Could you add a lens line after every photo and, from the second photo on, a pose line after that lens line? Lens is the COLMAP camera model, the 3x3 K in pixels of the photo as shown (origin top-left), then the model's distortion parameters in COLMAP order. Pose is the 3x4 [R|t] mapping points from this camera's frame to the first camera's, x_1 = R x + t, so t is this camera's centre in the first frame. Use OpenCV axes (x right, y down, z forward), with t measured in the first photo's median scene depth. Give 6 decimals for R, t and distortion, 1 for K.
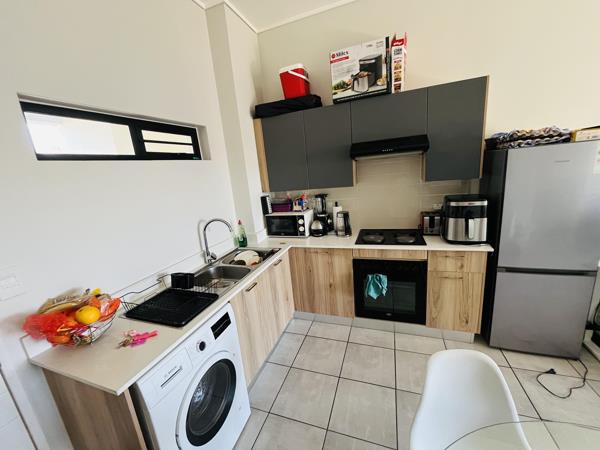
lens RADIAL K [[241.8, 0, 300.0], [0, 241.8, 225.0], [0, 0, 1]] dist [-0.002686, -0.000466]
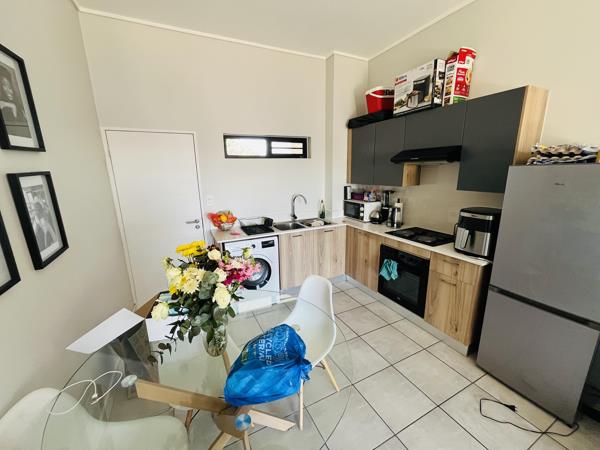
lens RADIAL K [[241.8, 0, 300.0], [0, 241.8, 225.0], [0, 0, 1]] dist [-0.002686, -0.000466]
pose [[0.728559, 0.229184, -0.645505, 0.742286], [-0.200961, 0.972414, 0.118434, -0.020391], [0.654841, 0.043436, 0.754517, -0.228729]]
